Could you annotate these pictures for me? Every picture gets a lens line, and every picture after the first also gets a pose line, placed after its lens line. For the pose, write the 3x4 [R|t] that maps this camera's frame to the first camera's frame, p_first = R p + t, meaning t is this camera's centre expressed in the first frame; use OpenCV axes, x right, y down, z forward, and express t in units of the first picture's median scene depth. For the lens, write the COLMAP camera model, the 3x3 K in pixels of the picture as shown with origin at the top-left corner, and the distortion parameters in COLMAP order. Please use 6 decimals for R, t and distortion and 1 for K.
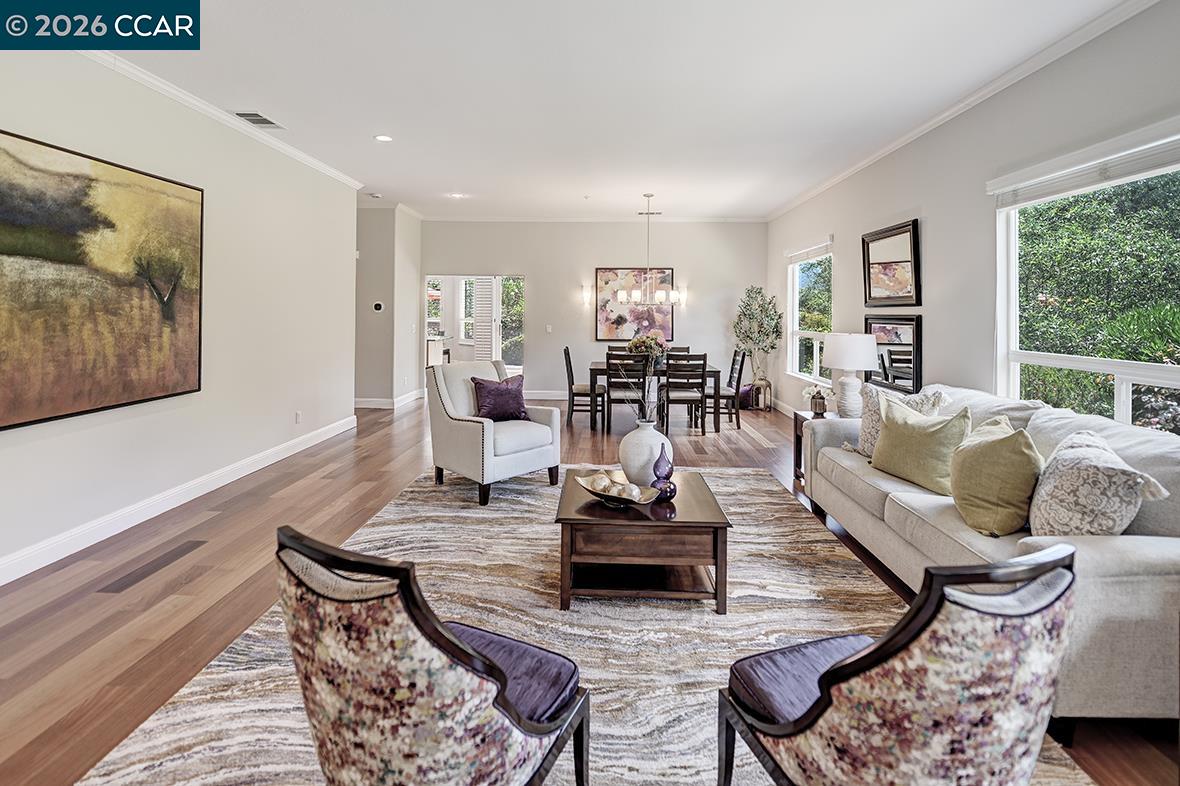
lens RADIAL K [[496.5, 0, 545.2], [0, 496.5, 302.2], [0, 0, 1]] dist [-0.003293, -0.000053]
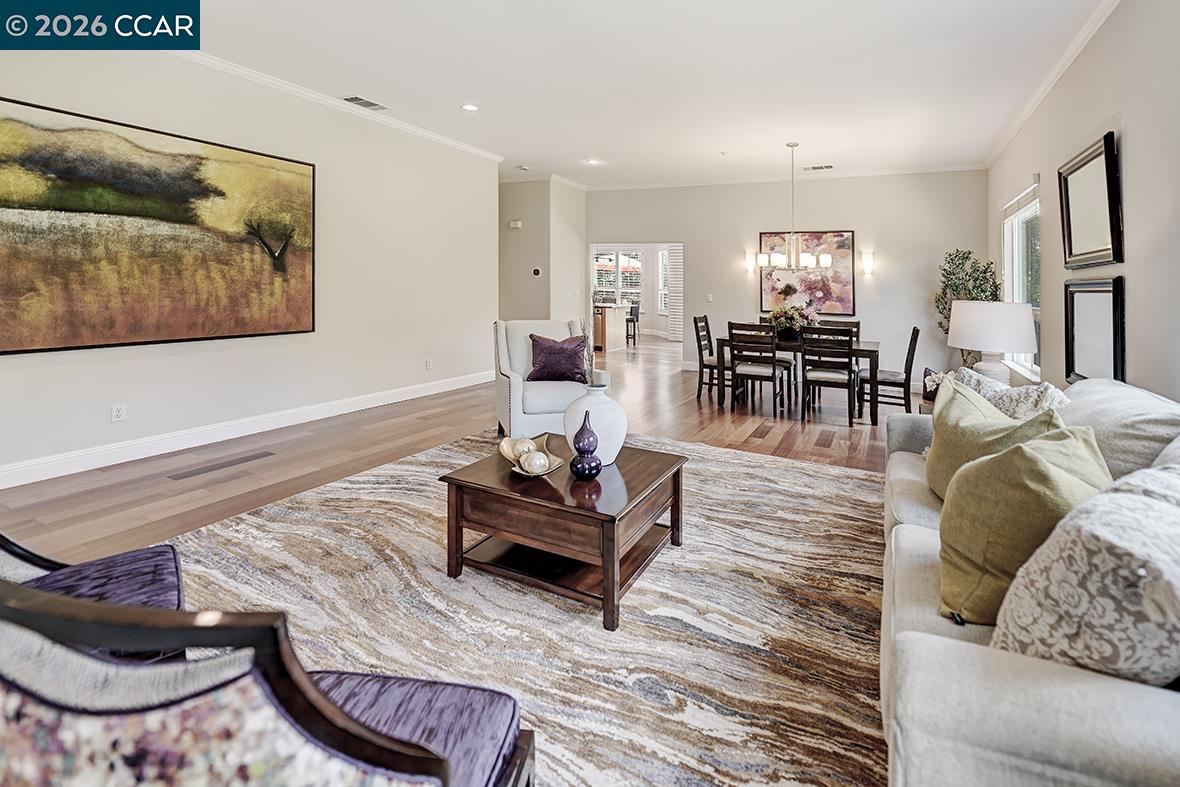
lens RADIAL K [[481.8, 0, 585.4], [0, 481.8, 275.7], [0, 0, 1]] dist [-0.002969, -0.000346]
pose [[0.929236, 0.009646, -0.369361, 0.452864], [-0.009870, 0.999950, 0.001285, 0.044096], [0.369356, 0.002452, 0.929285, 0.198704]]
